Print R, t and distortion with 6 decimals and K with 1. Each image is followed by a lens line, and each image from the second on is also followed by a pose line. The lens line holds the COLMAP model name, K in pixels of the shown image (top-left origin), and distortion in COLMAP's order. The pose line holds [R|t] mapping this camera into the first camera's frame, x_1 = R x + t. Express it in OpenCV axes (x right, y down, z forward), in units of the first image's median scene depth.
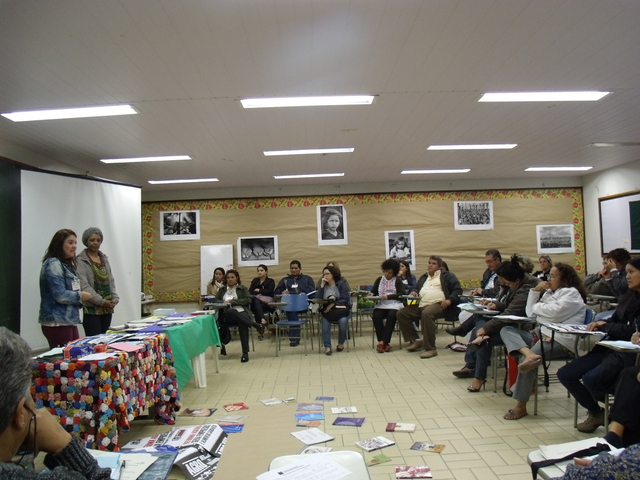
lens RADIAL K [[514.3, 0, 320.0], [0, 514.3, 240.0], [0, 0, 1]] dist [-0.133927, 0.097730]
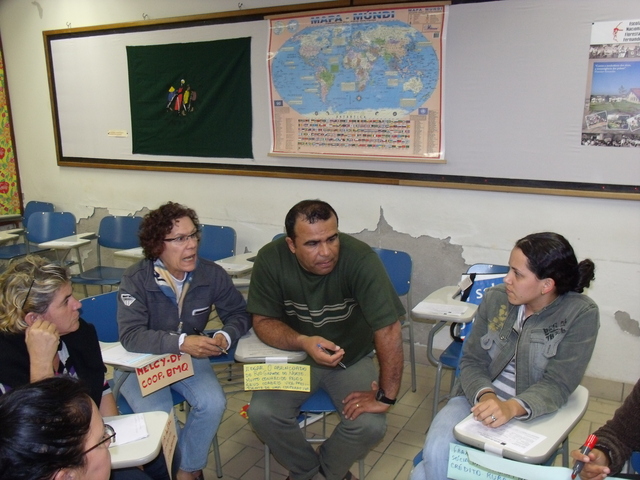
lens RADIAL K [[622.2, 0, 320.0], [0, 622.2, 240.0], [0, 0, 1]] dist [-0.142851, 0.252213]
pose [[0.501749, -0.175803, 0.846960, 0.184784], [-0.027325, 0.975419, 0.218656, -0.027587], [-0.864582, -0.132854, 0.484612, 0.479313]]
